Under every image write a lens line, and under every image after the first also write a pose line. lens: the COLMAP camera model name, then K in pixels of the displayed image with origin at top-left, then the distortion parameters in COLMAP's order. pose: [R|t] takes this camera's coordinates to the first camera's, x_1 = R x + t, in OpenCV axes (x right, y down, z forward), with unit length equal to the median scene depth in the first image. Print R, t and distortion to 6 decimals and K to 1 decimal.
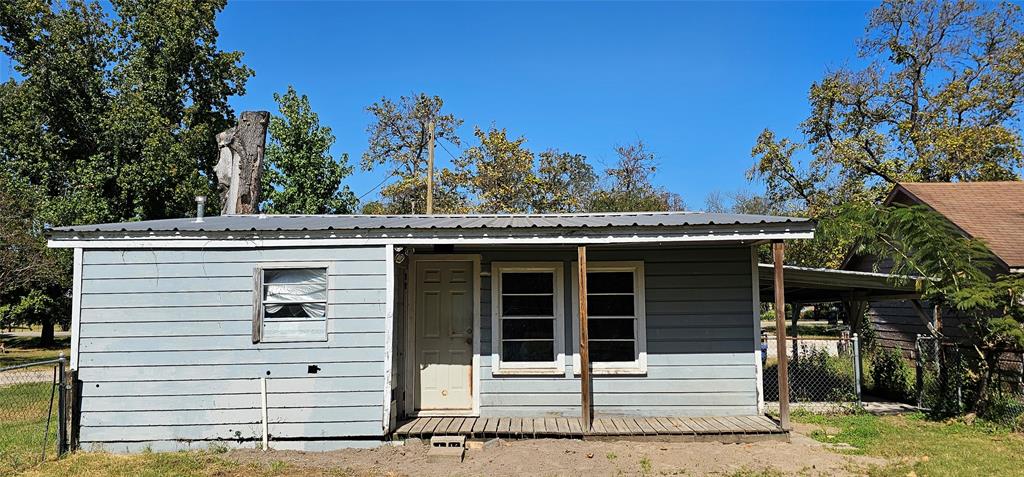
lens RADIAL K [[733.6, 0, 512.0], [0, 733.6, 238.5], [0, 0, 1]] dist [0.099345, -0.116967]
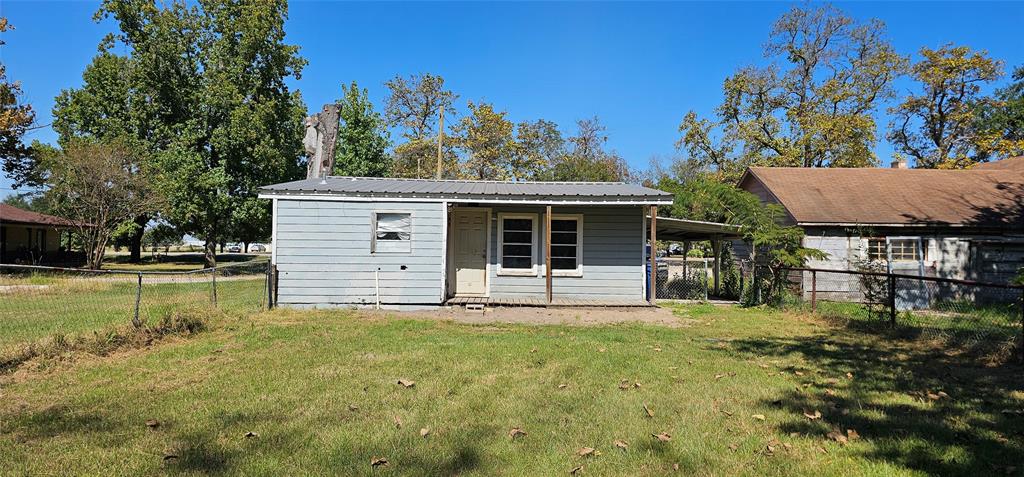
lens RADIAL K [[733.6, 0, 512.0], [0, 733.6, 238.5], [0, 0, 1]] dist [0.099345, -0.116967]
pose [[0.998529, 0.024475, 0.048373, -0.077037], [-0.028329, 0.996338, 0.080667, -0.048305], [-0.046221, -0.081919, 0.995567, -0.761841]]
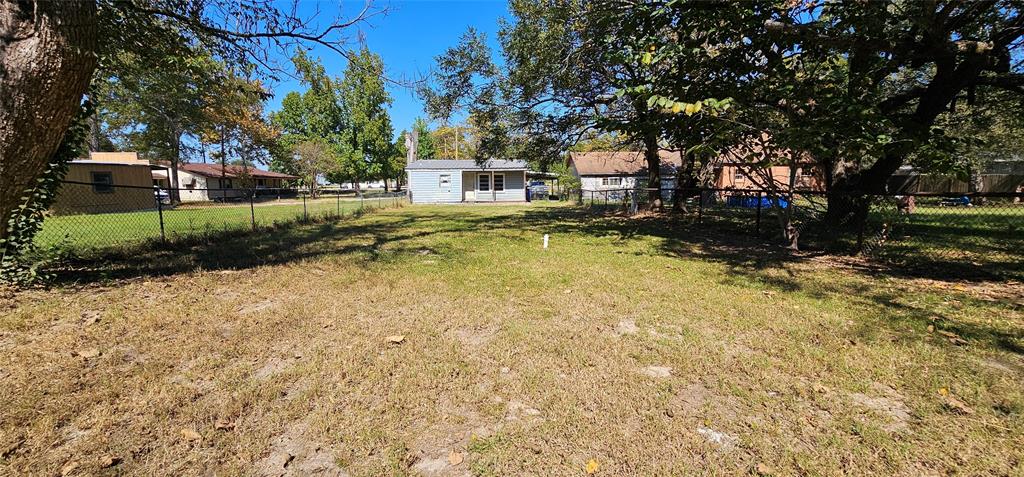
lens RADIAL K [[419.9, 0, 509.1], [0, 419.9, 244.4], [0, 0, 1]] dist [-0.002377, -0.000238]
pose [[0.997207, -0.009664, 0.074062, -0.030797], [-0.008244, 0.971292, 0.237748, -0.203335], [-0.074234, -0.237694, 0.968499, -2.248197]]
